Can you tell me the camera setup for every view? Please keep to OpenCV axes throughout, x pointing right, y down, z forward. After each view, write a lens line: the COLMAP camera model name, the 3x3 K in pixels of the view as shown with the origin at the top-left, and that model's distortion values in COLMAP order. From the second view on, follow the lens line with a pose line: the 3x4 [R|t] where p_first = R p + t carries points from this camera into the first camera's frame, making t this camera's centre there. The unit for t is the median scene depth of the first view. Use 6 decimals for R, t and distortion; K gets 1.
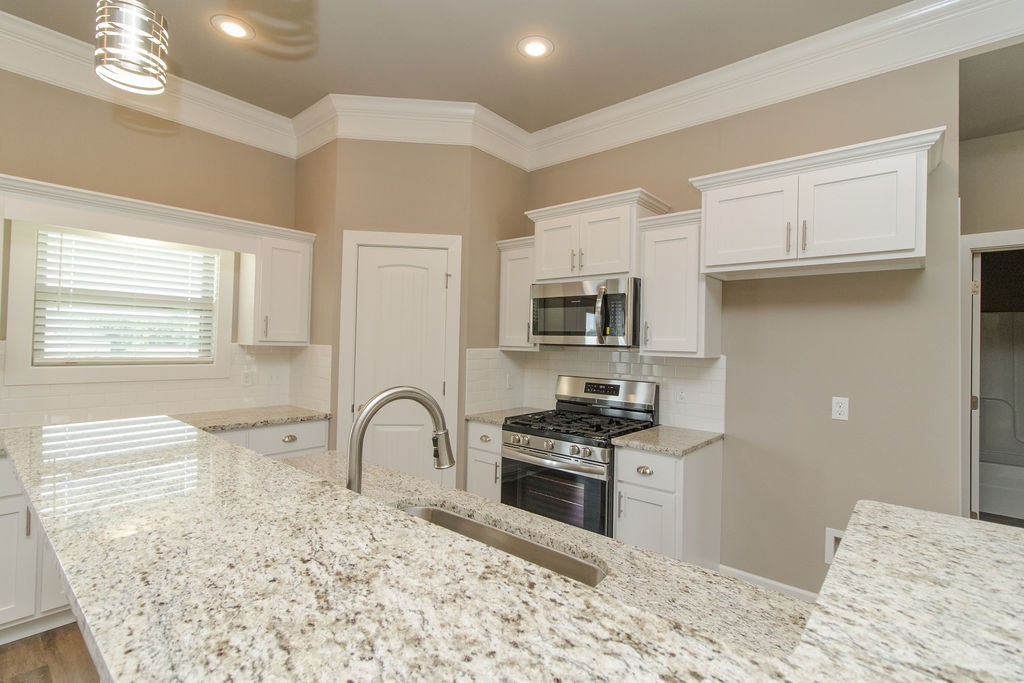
lens RADIAL K [[470.5, 0, 519.7], [0, 470.5, 337.9], [0, 0, 1]] dist [0.002326, -0.001342]
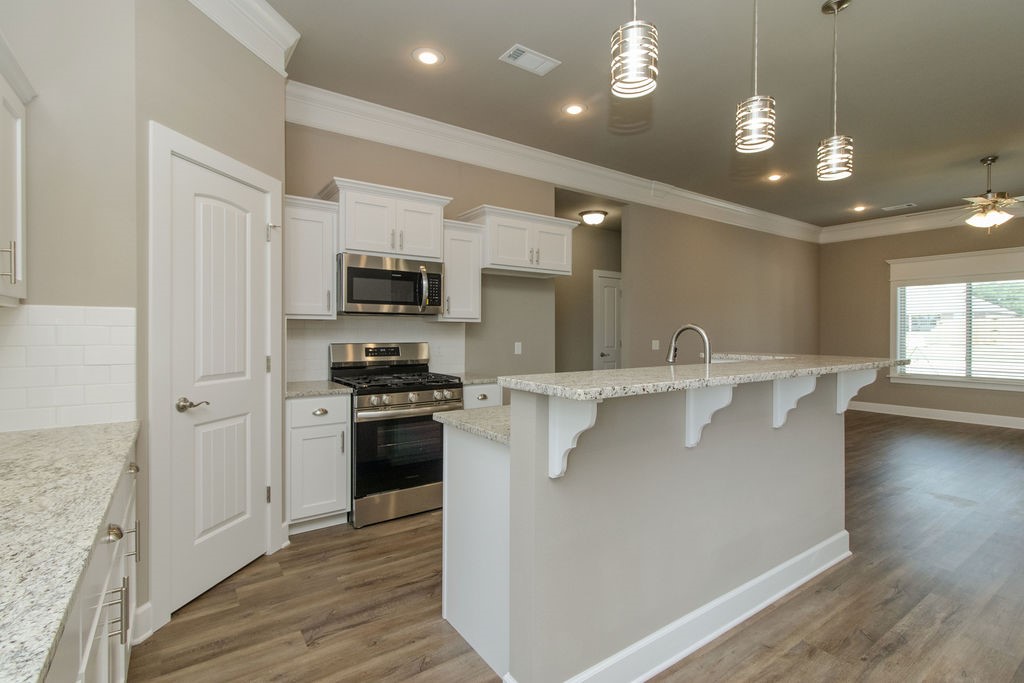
lens RADIAL K [[470.5, 0, 512.3], [0, 470.5, 340.4], [0, 0, 1]] dist [0.002326, -0.001342]
pose [[0.272453, -0.037989, 0.961419, -0.870301], [-0.007431, 0.999107, 0.041584, 0.030589], [-0.962141, -0.018474, 0.271927, 0.388701]]
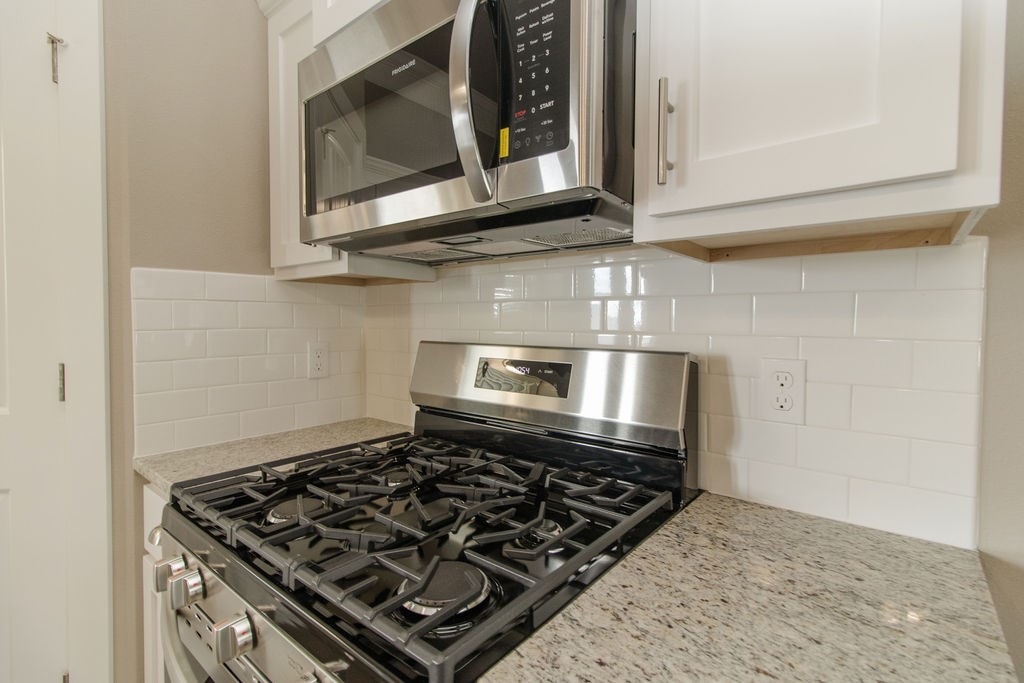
lens RADIAL K [[470.5, 0, 520.8], [0, 470.5, 324.3], [0, 0, 1]] dist [0.002326, -0.001342]
pose [[0.999354, -0.017586, 0.031344, 0.164103], [0.016423, 0.999182, 0.036966, 0.059324], [-0.031969, -0.036427, 0.998825, 0.669418]]
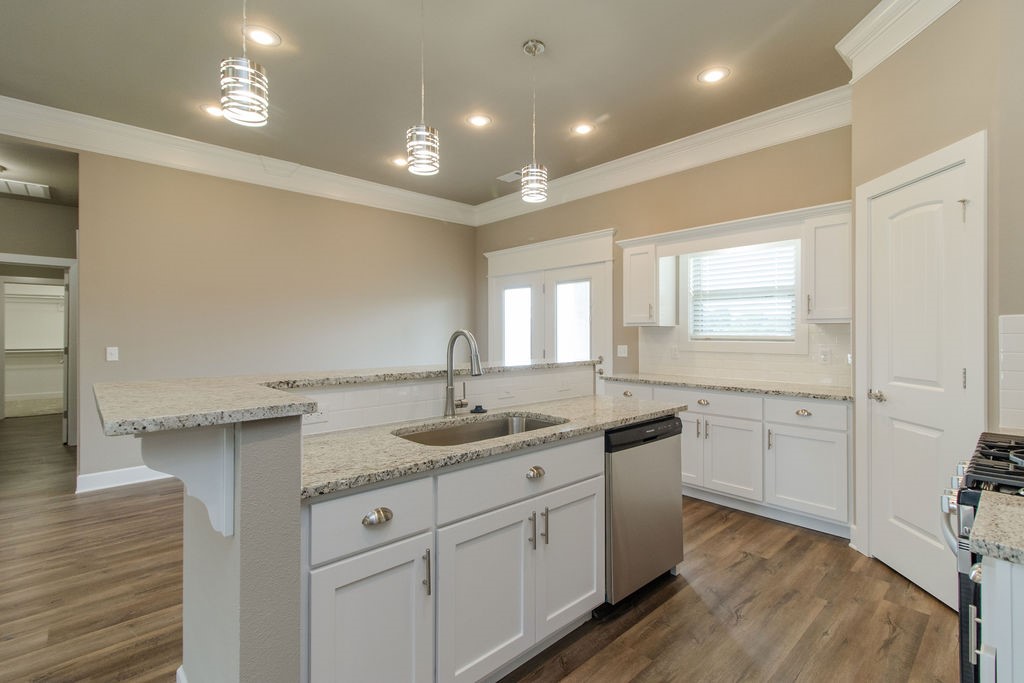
lens RADIAL K [[470.5, 0, 505.0], [0, 470.5, 331.9], [0, 0, 1]] dist [0.002326, -0.001342]
pose [[-0.149544, -0.024681, -0.988447, 0.585358], [0.006558, 0.999642, -0.025953, 0.057590], [0.988733, -0.010363, -0.149329, 0.491394]]
